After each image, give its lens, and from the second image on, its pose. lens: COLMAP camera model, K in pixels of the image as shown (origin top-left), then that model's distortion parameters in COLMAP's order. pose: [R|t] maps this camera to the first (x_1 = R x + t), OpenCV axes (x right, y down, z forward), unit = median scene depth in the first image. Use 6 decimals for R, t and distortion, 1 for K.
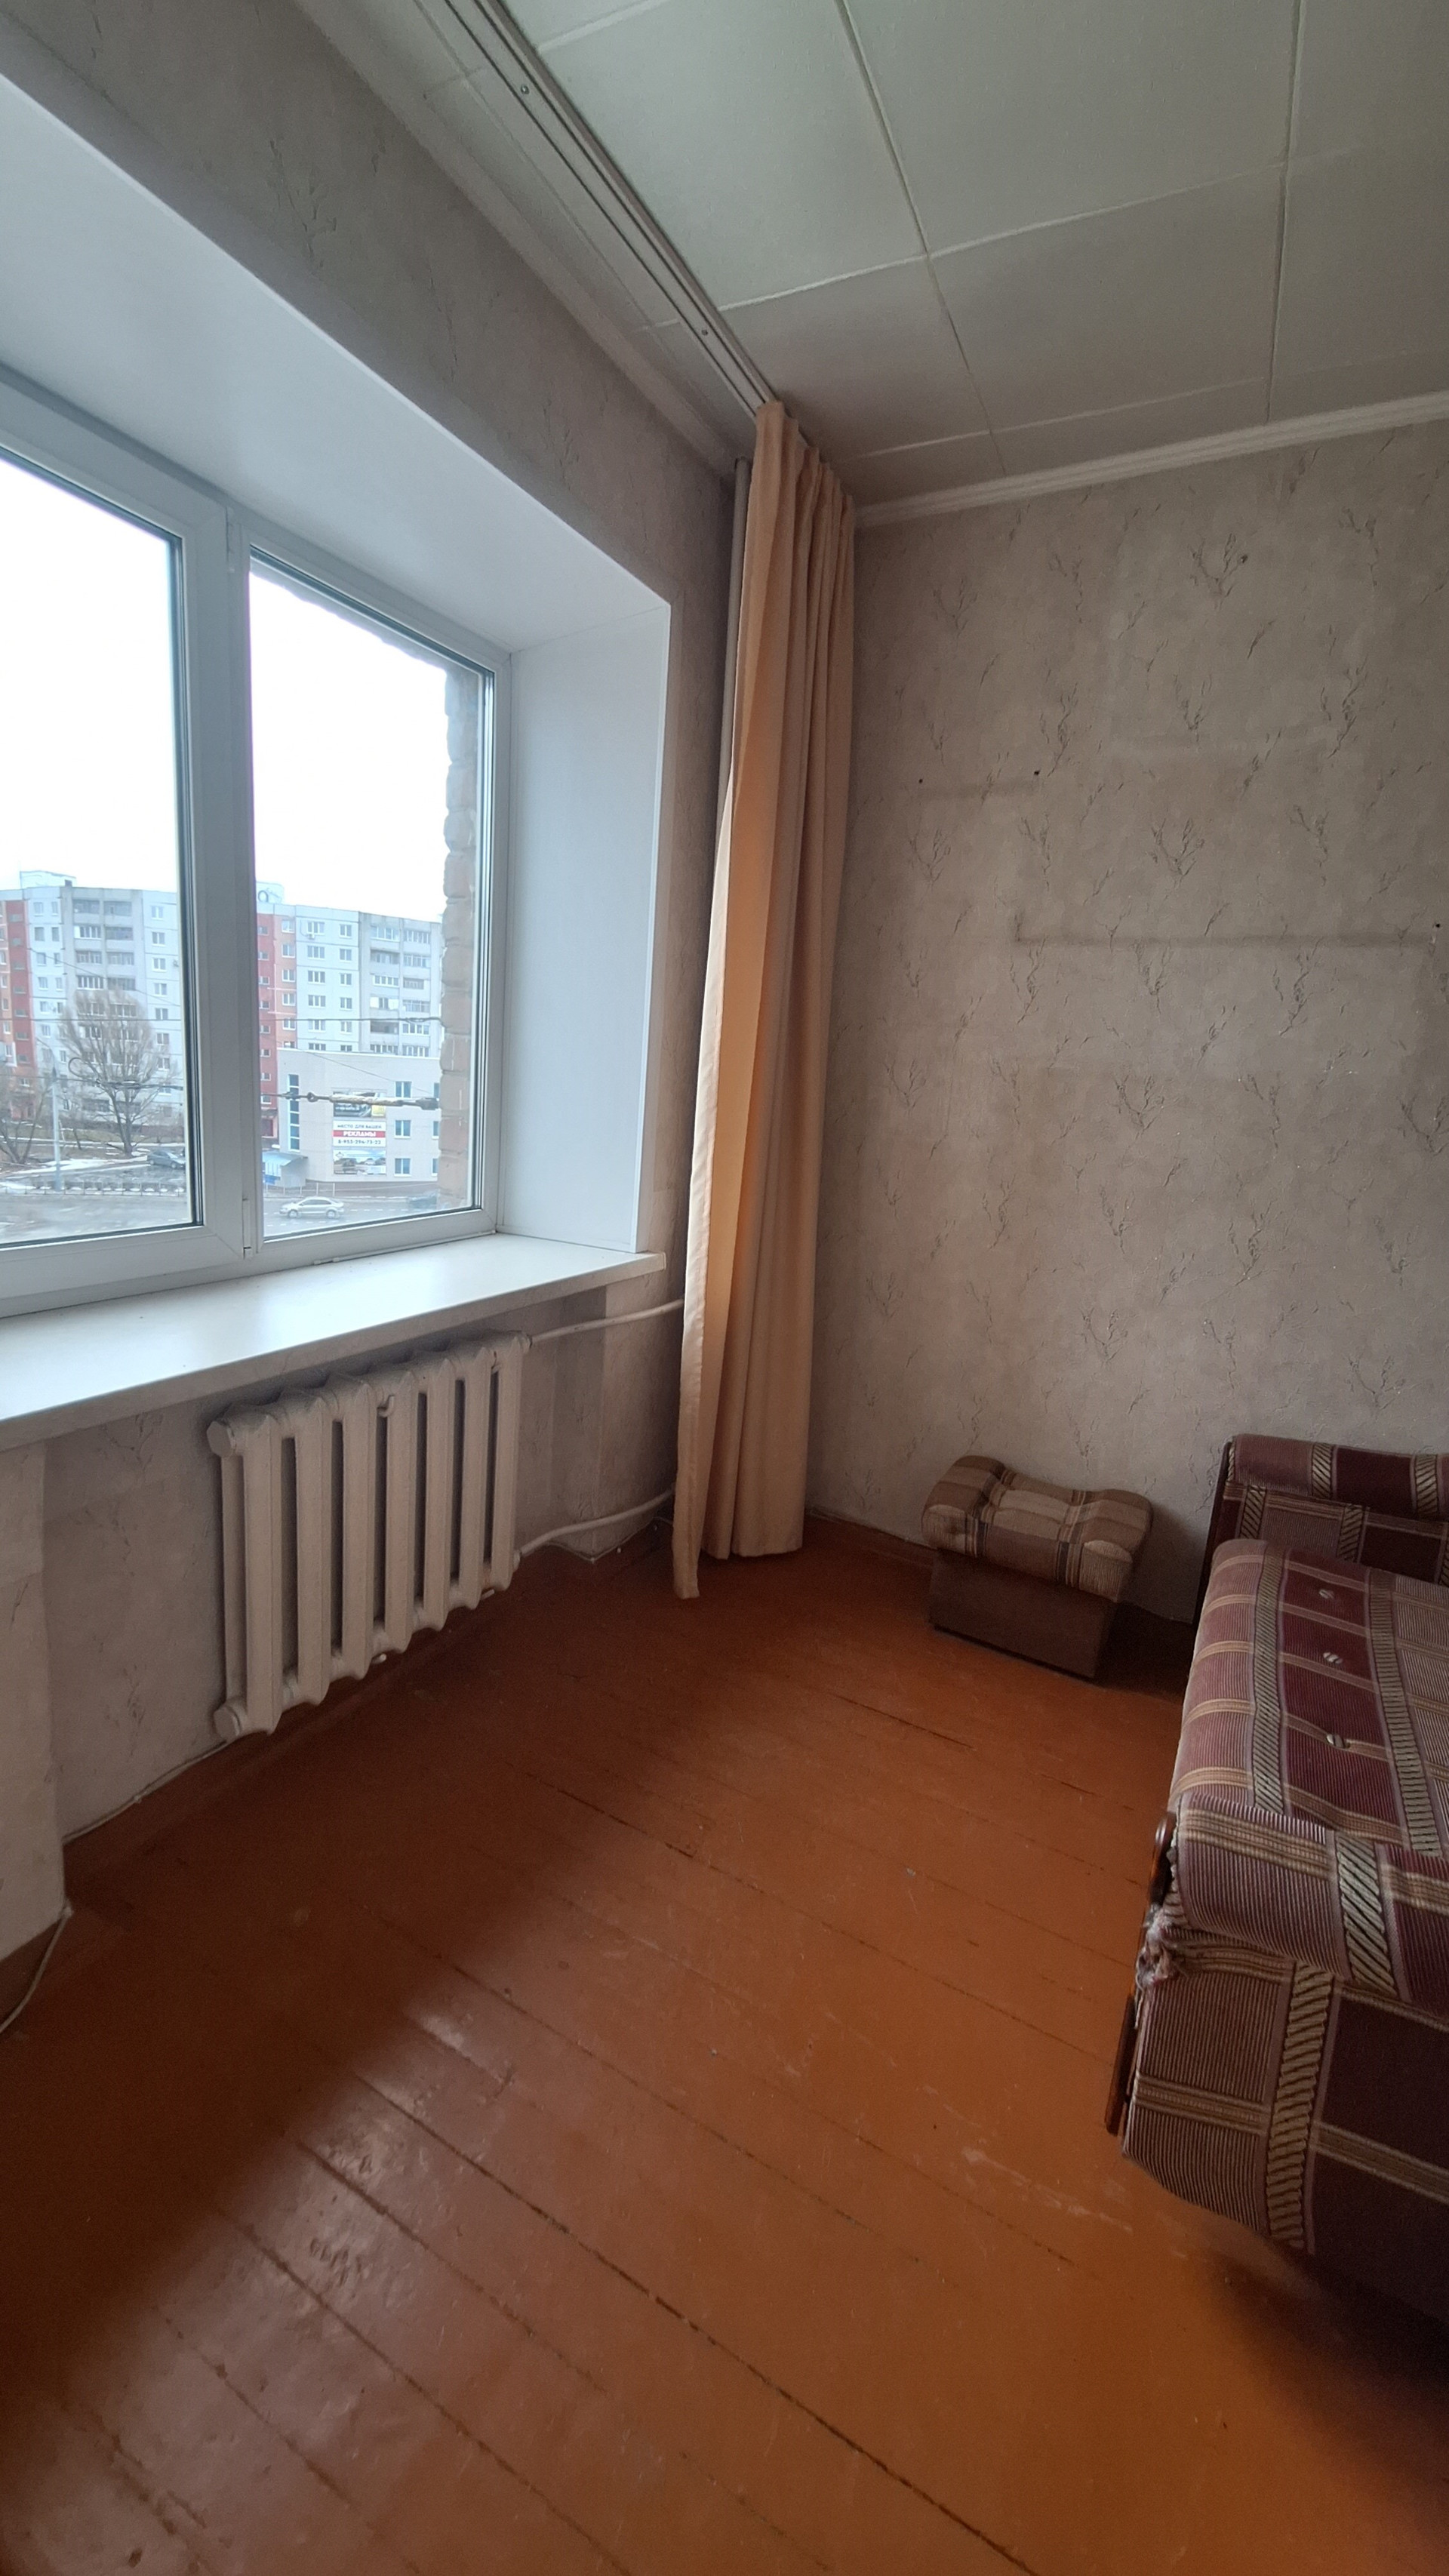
lens RADIAL K [[1025.8, 0, 709.3], [0, 1025.8, 1265.5], [0, 0, 1]] dist [-0.003276, 0.001440]
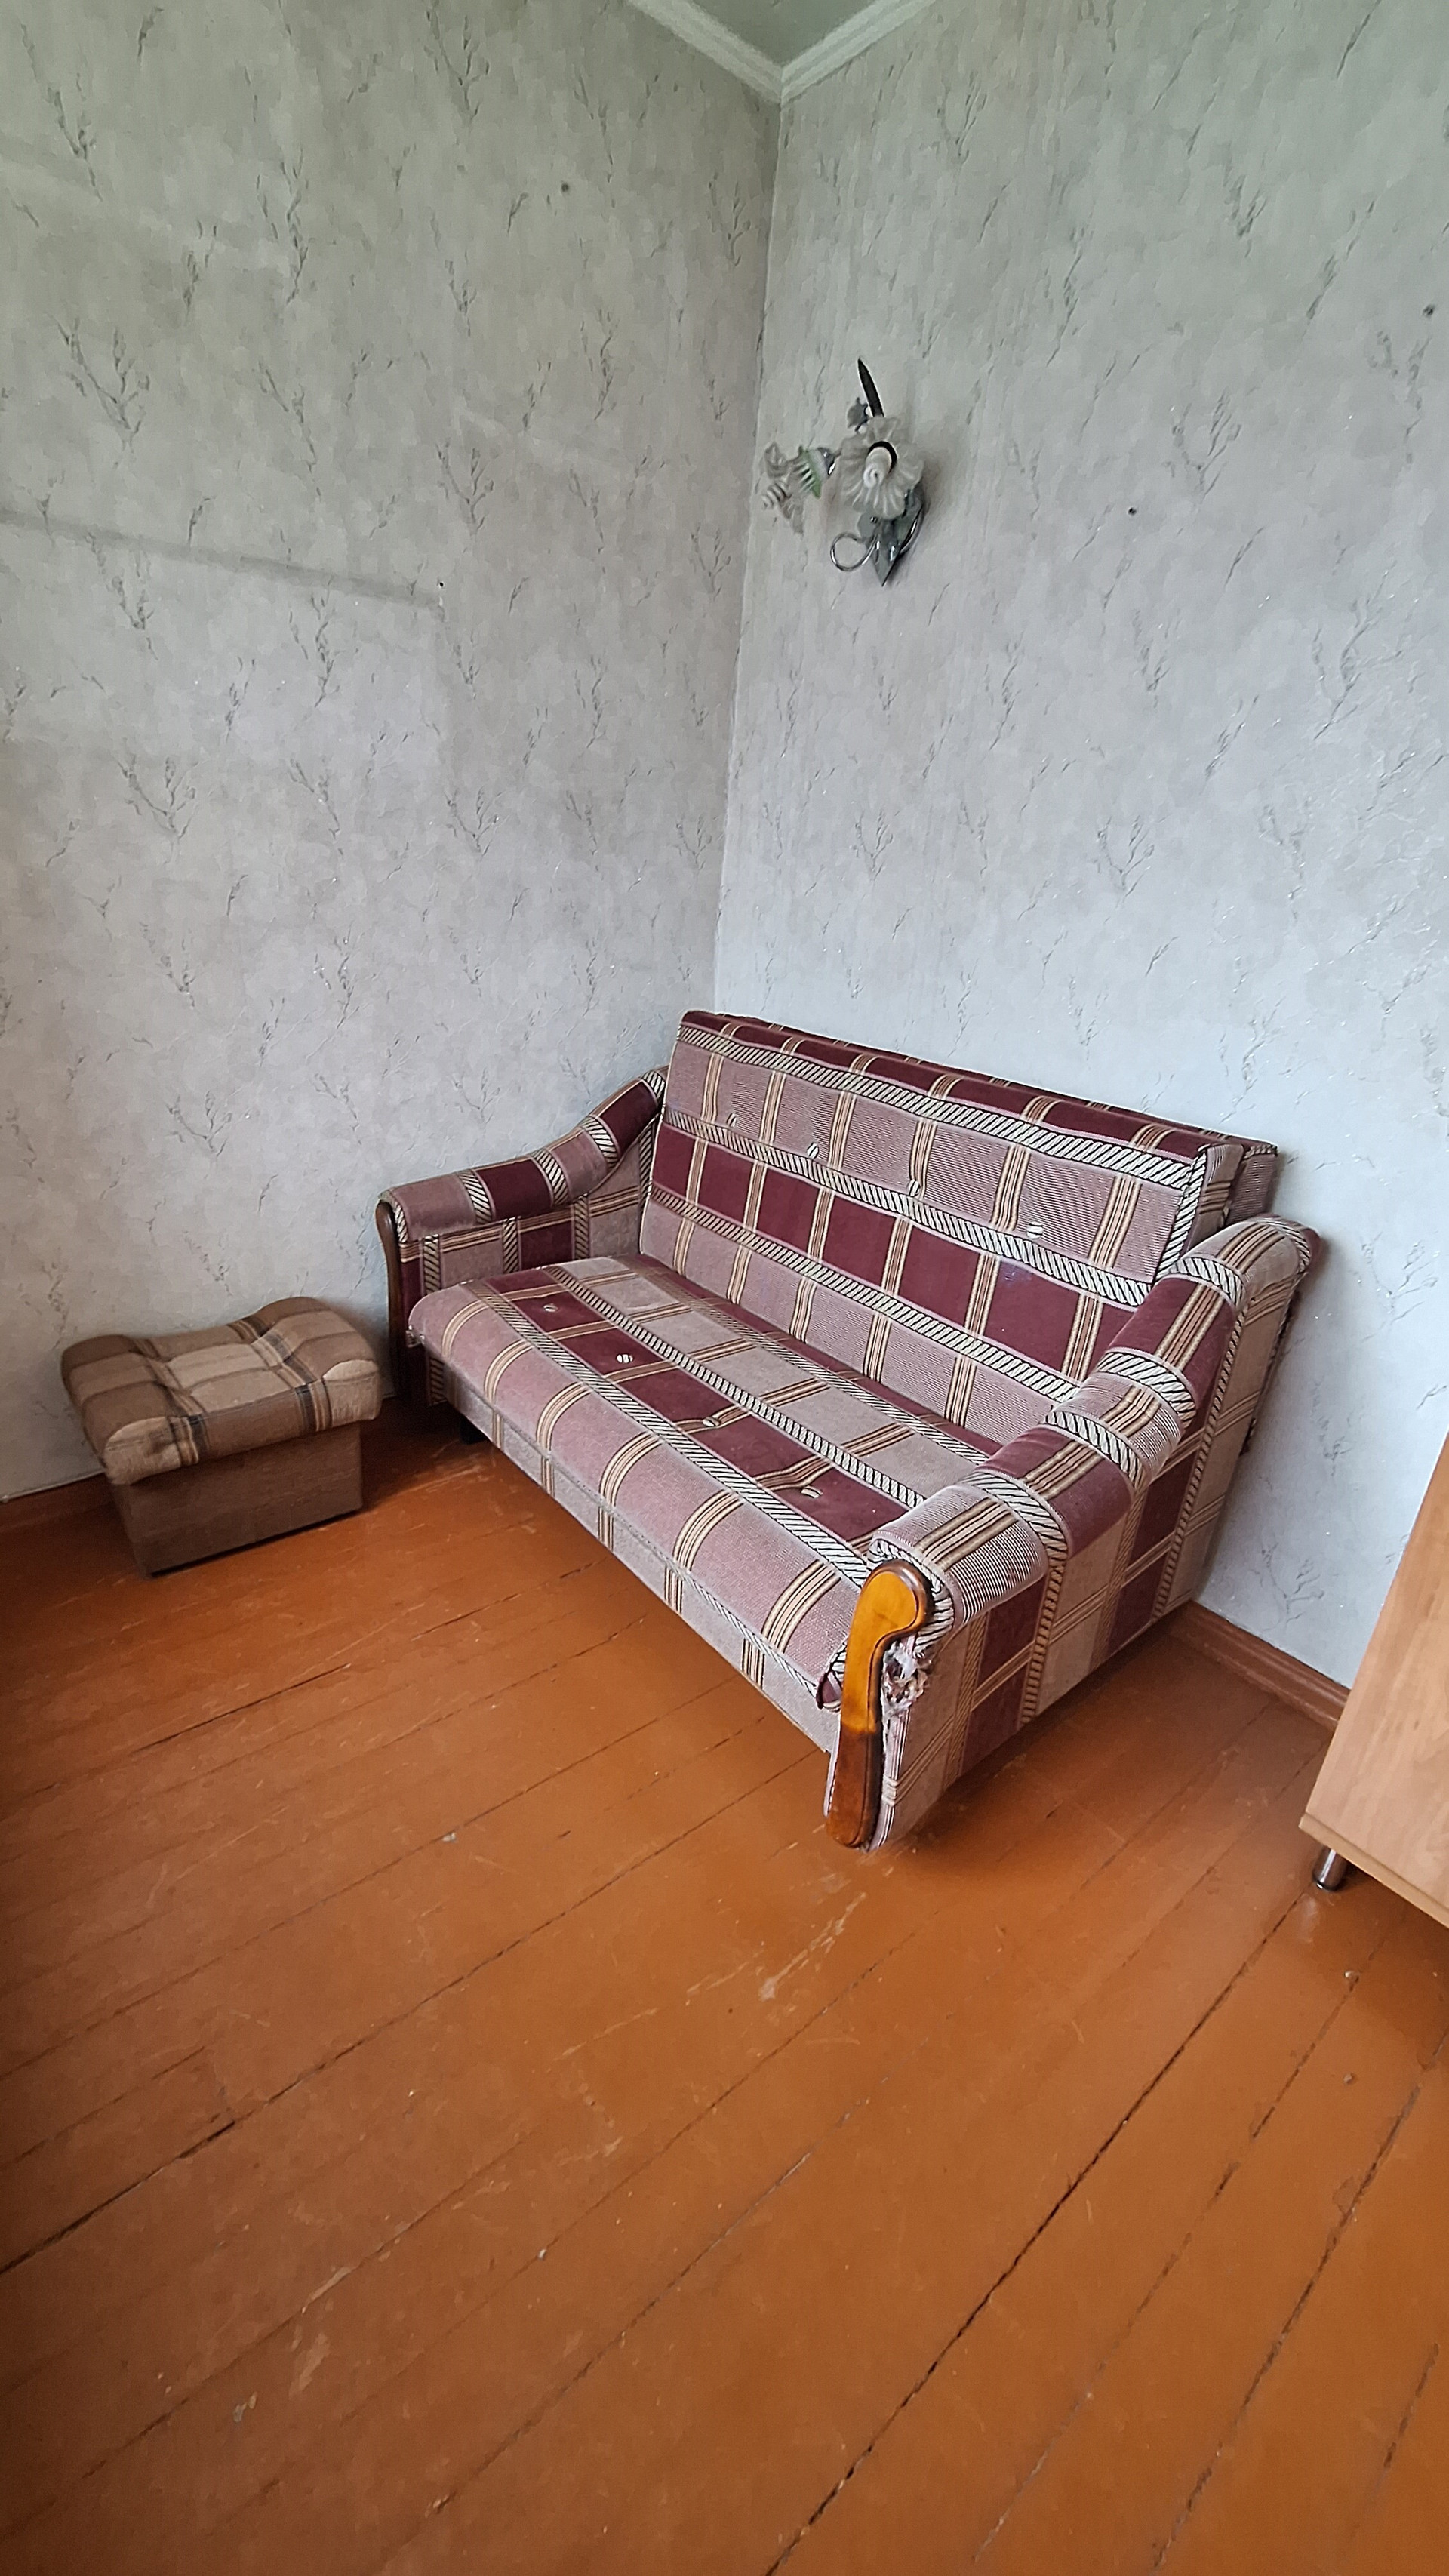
lens RADIAL K [[1025.8, 0, 709.3], [0, 1025.8, 1265.5], [0, 0, 1]] dist [-0.003276, 0.001440]
pose [[0.380601, -0.383932, 0.841273, -0.172449], [0.146414, 0.923284, 0.355120, -0.057751], [-0.913075, -0.011985, 0.407615, 0.373106]]
